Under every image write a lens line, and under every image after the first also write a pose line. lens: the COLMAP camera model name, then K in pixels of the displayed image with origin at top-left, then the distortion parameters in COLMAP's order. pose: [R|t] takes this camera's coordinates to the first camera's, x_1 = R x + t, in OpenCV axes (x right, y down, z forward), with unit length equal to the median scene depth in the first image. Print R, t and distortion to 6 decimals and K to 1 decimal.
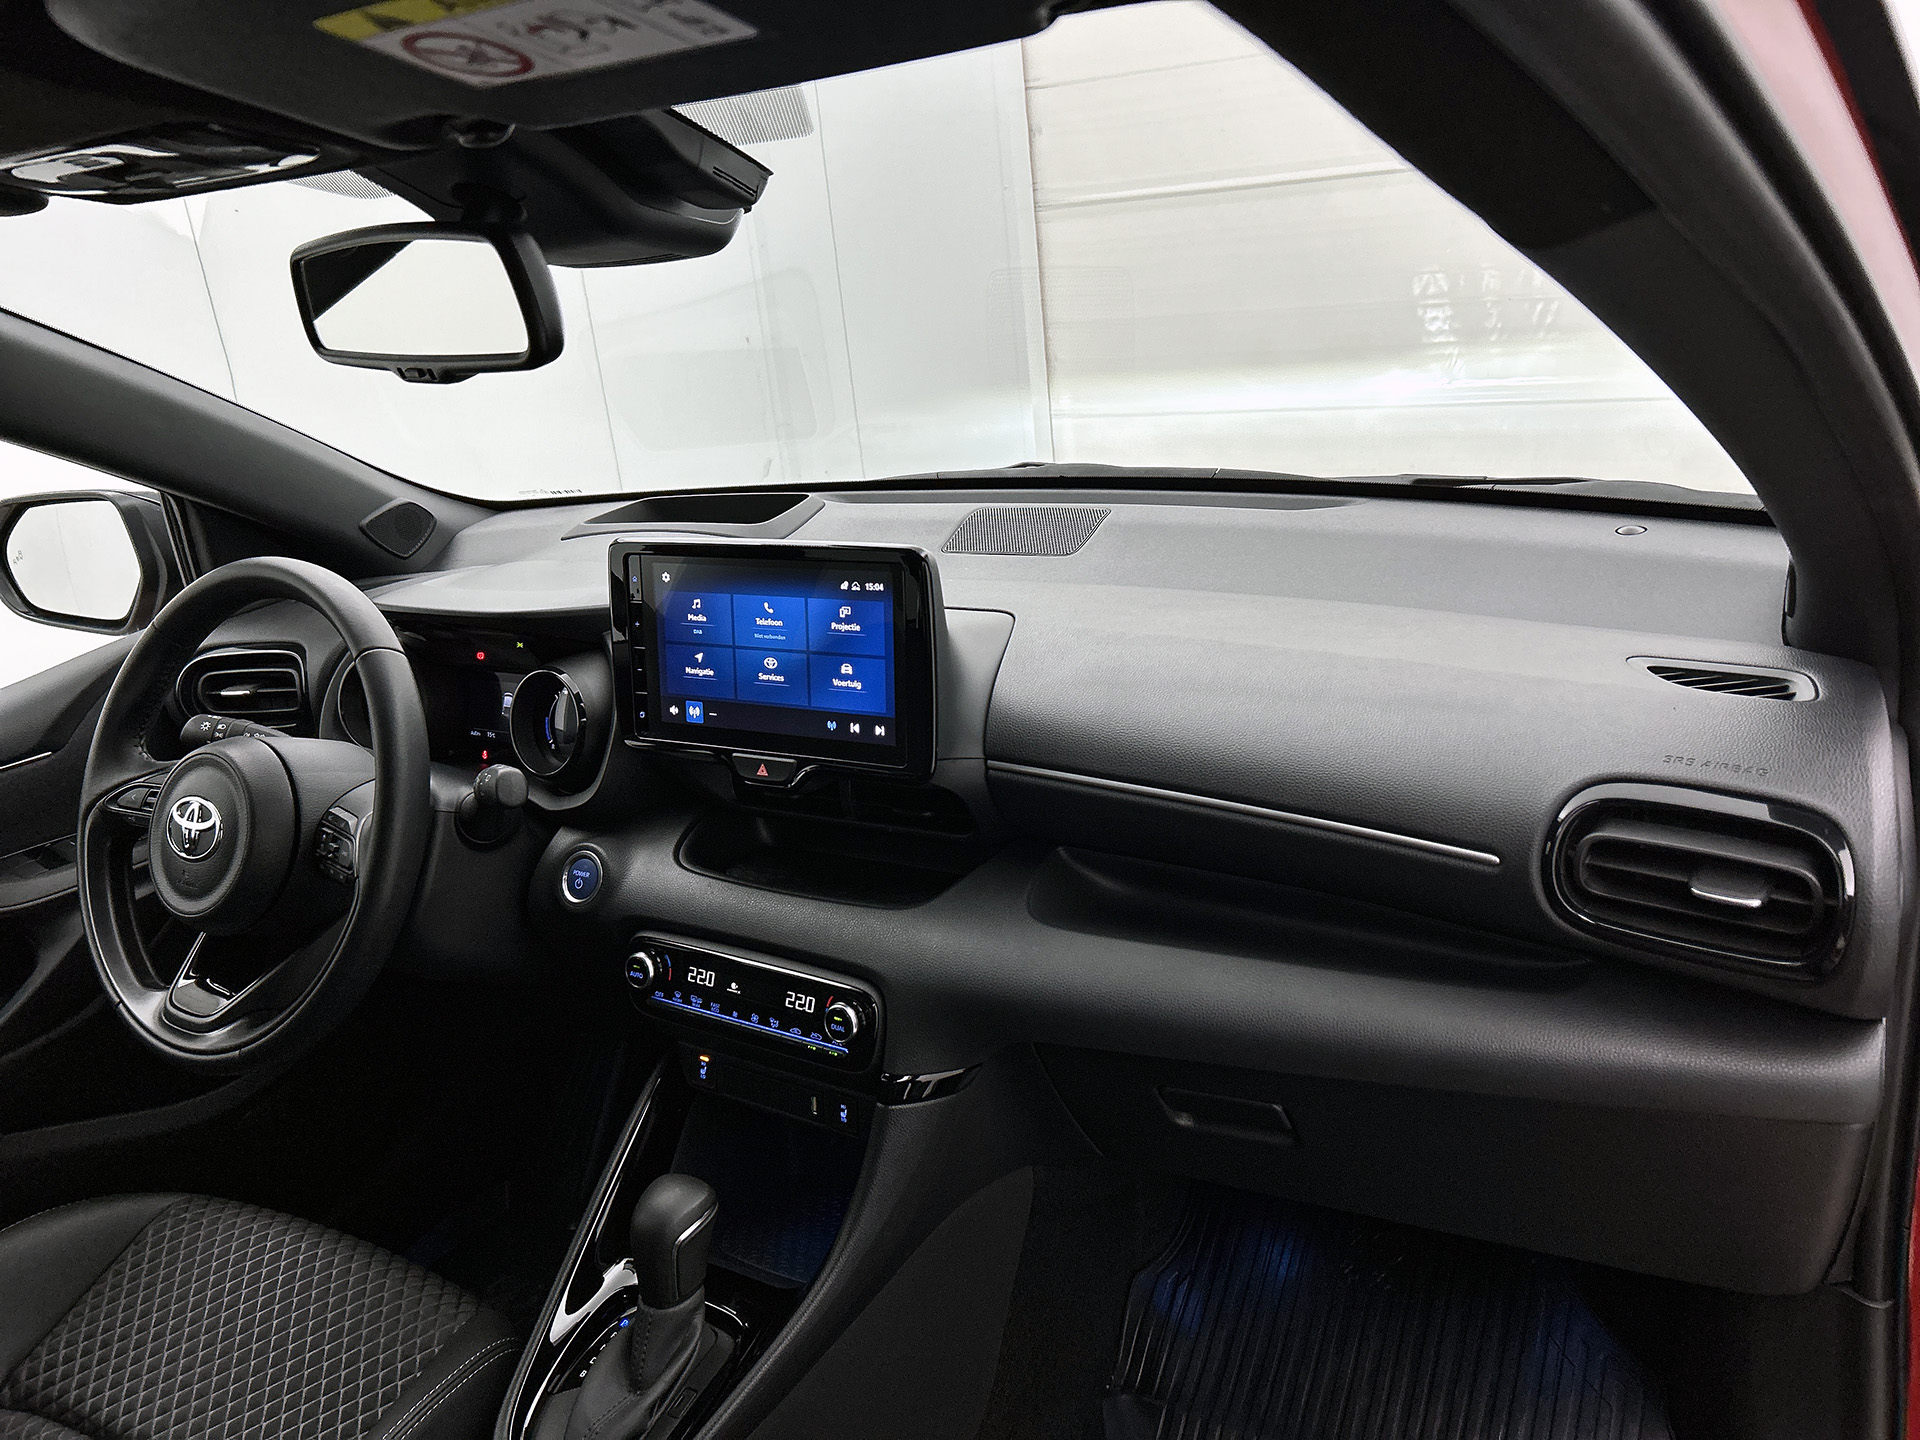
lens RADIAL K [[1538.4, 0, 948.2], [0, 1538.4, 676.1], [0, 0, 1]] dist [0.056850, -0.062162]
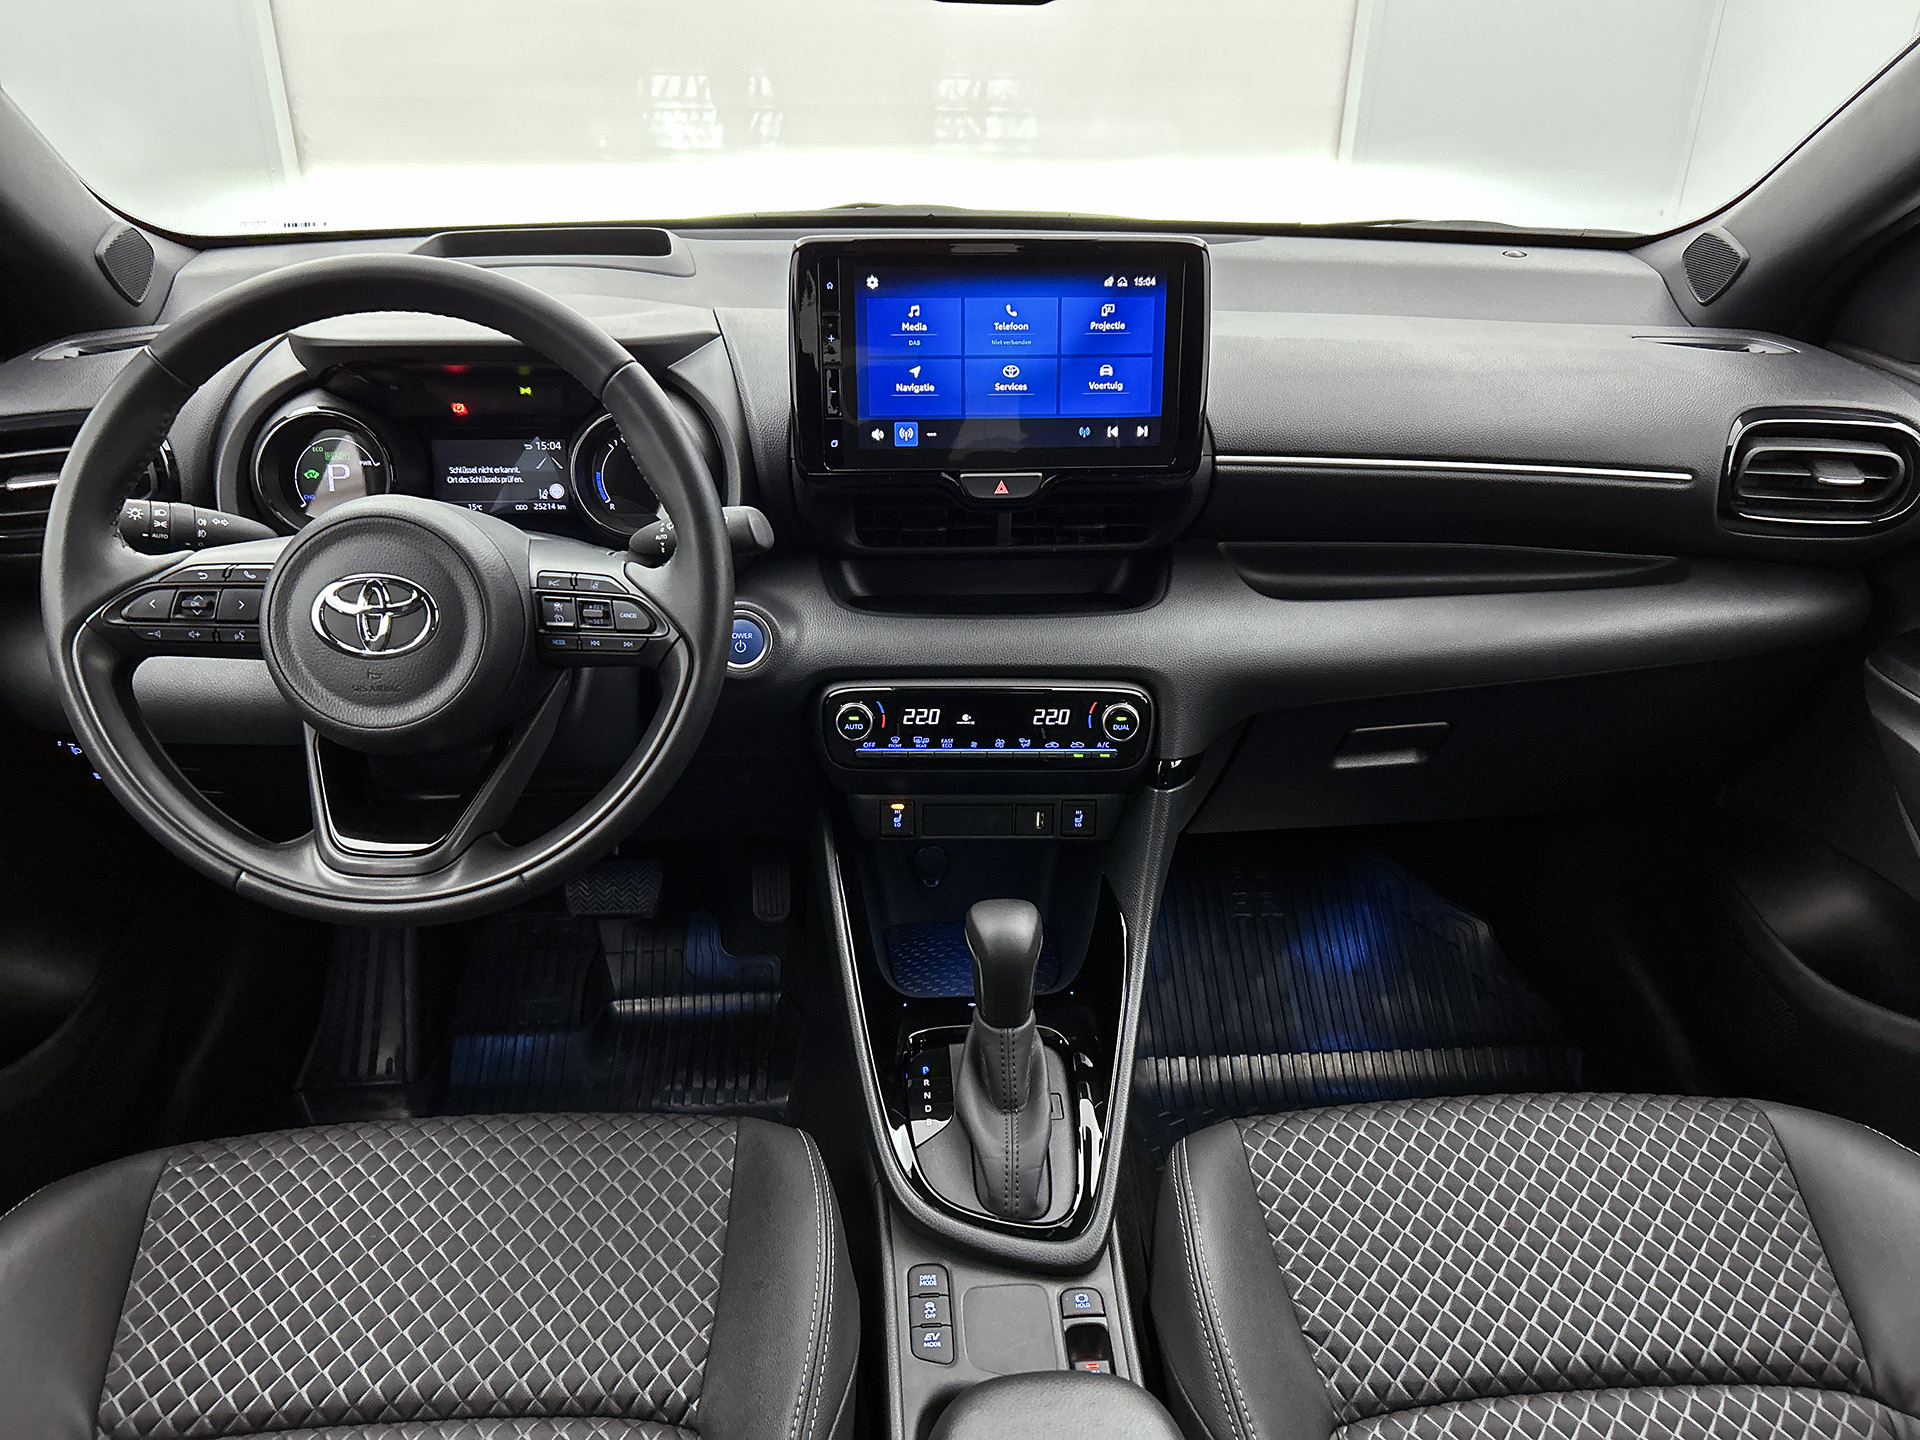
lens RADIAL K [[1538.4, 0, 978.0], [0, 1538.4, 759.1], [0, 0, 1]] dist [0.056850, -0.062162]
pose [[0.809625, -0.163324, 0.563767, -0.706200], [0.080150, 0.982272, 0.169462, 0.063525], [-0.581450, -0.092015, 0.808362, 0.209483]]
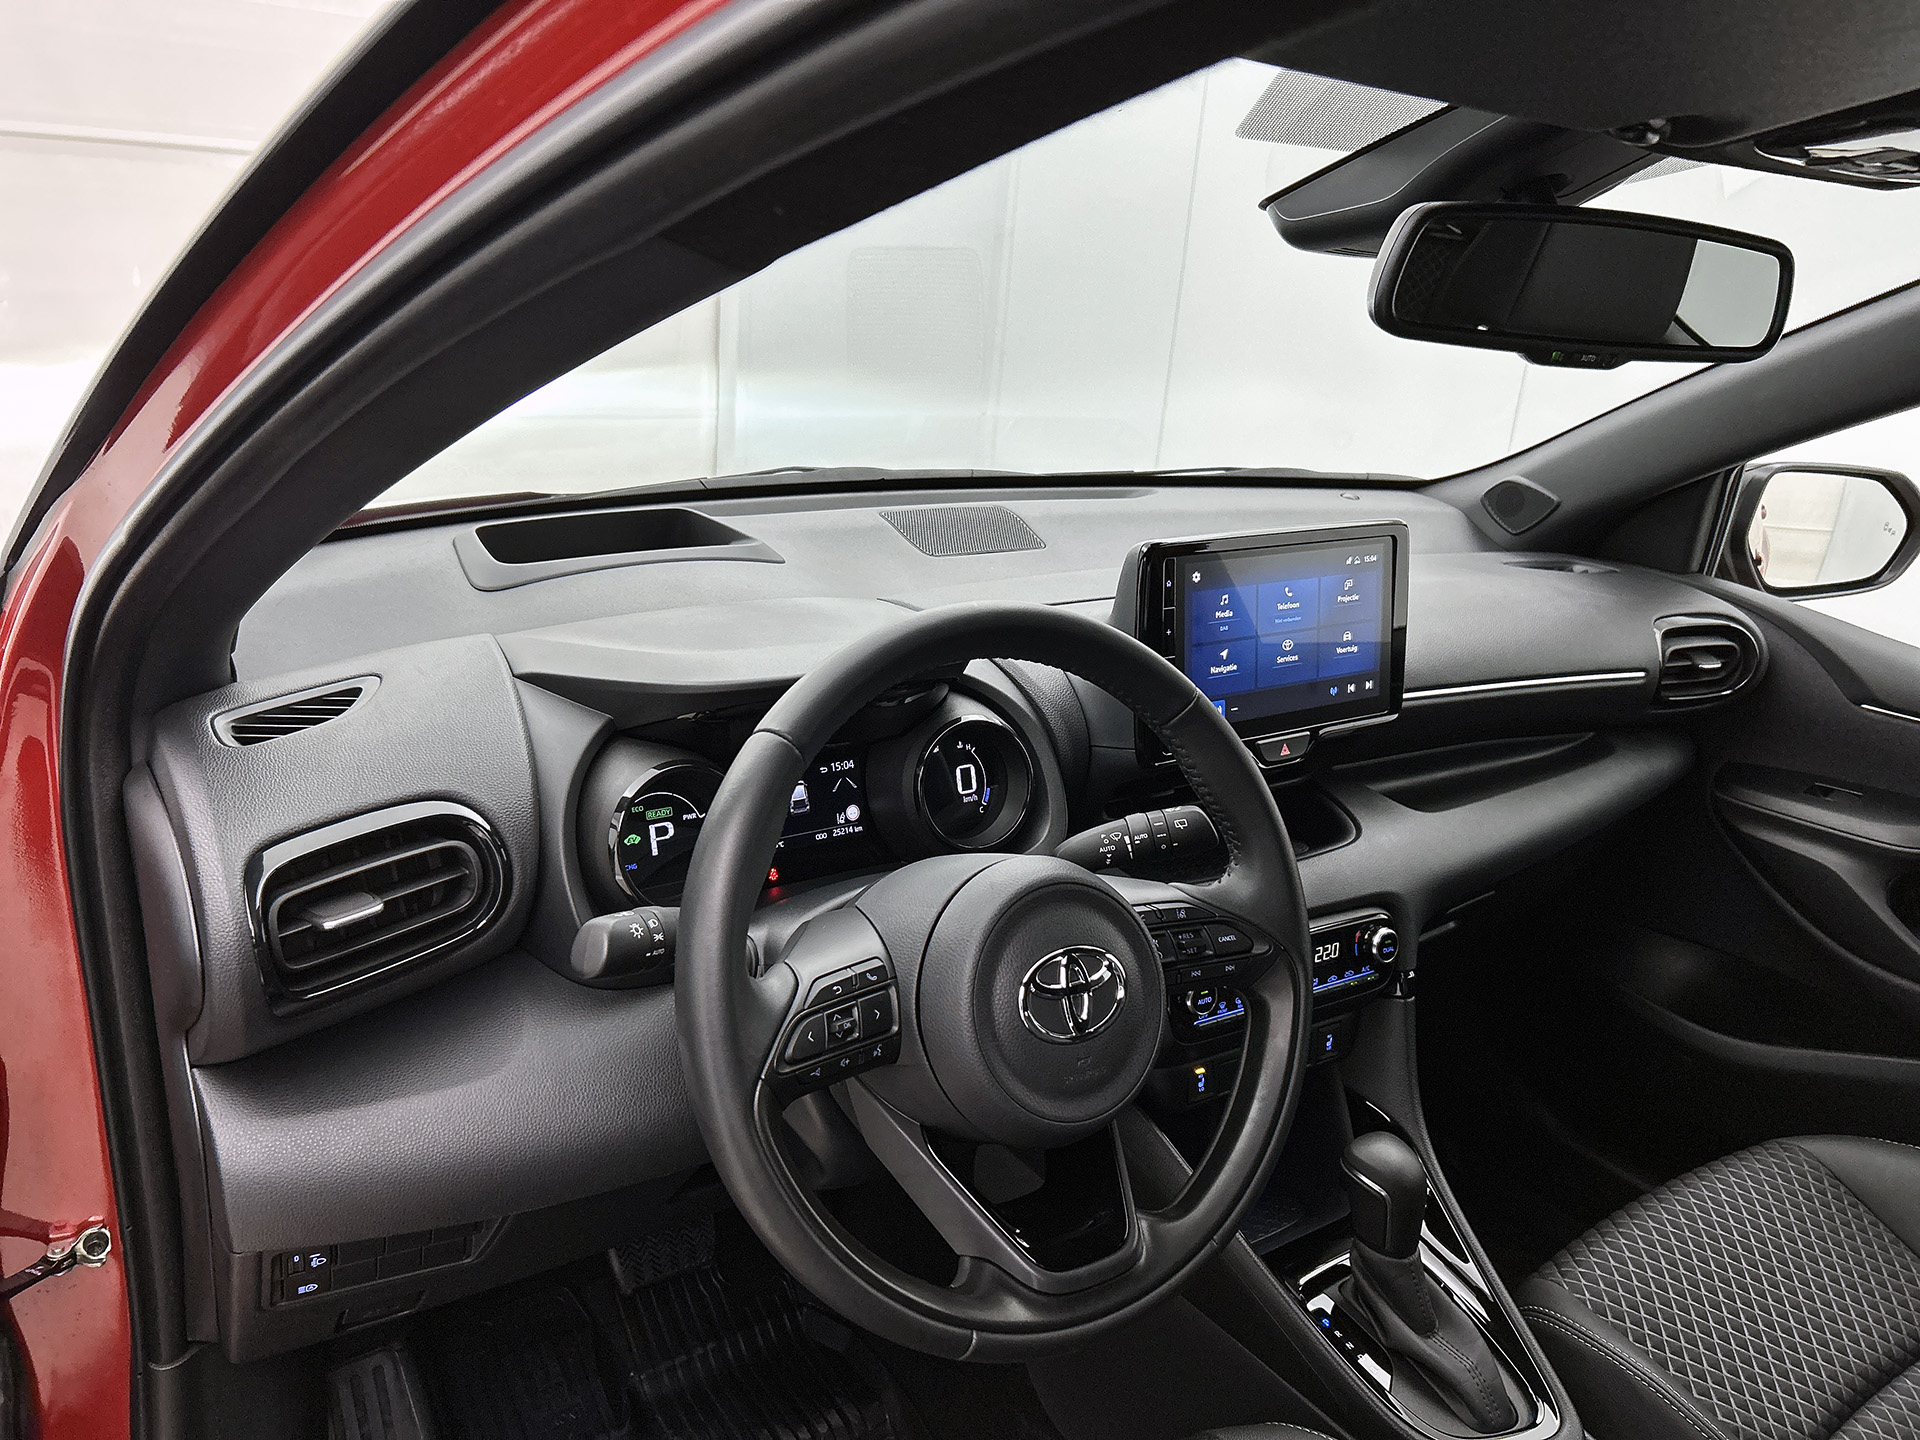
lens RADIAL K [[1538.4, 0, 1025.1], [0, 1538.4, 718.9], [0, 0, 1]] dist [0.056850, -0.062162]
pose [[0.367686, -0.166319, 0.914956, -1.131723], [0.159873, 0.980534, 0.113993, -0.105600], [-0.916105, 0.104363, 0.387119, 0.755674]]
